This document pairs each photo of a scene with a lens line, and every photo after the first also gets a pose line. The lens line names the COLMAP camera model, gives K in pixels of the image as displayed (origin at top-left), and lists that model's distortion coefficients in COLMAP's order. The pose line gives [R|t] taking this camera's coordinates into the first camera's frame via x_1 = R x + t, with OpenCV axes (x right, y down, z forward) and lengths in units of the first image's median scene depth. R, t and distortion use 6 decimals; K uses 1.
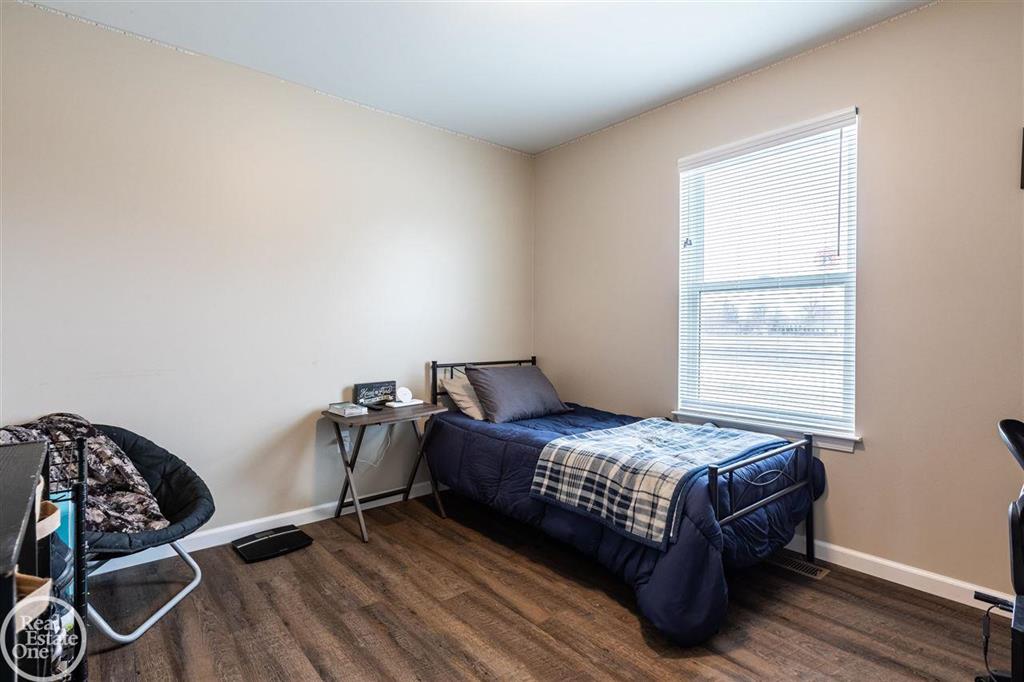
lens RADIAL K [[505.6, 0, 512.0], [0, 505.6, 329.7], [0, 0, 1]] dist [-0.000427, -0.000051]
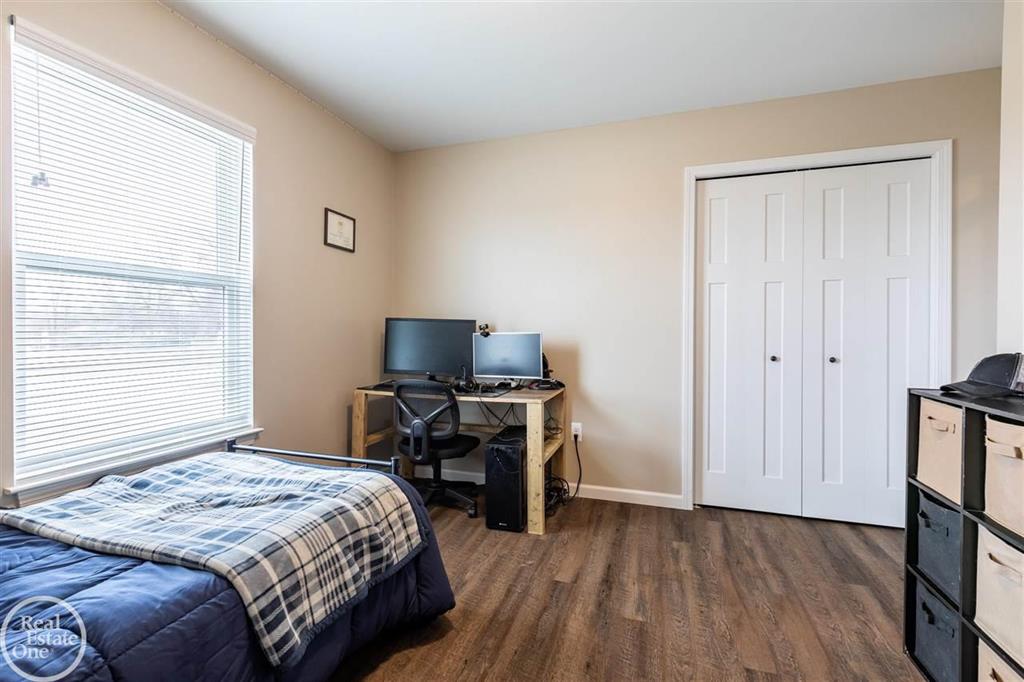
lens RADIAL K [[464.5, 0, 512.3], [0, 464.5, 329.4], [0, 0, 1]] dist [0.027689, 0.000090]
pose [[-0.519943, -0.005059, 0.854186, -0.475717], [0.002185, 0.999971, 0.007253, -0.011798], [-0.854198, 0.005637, -0.519917, 1.041830]]
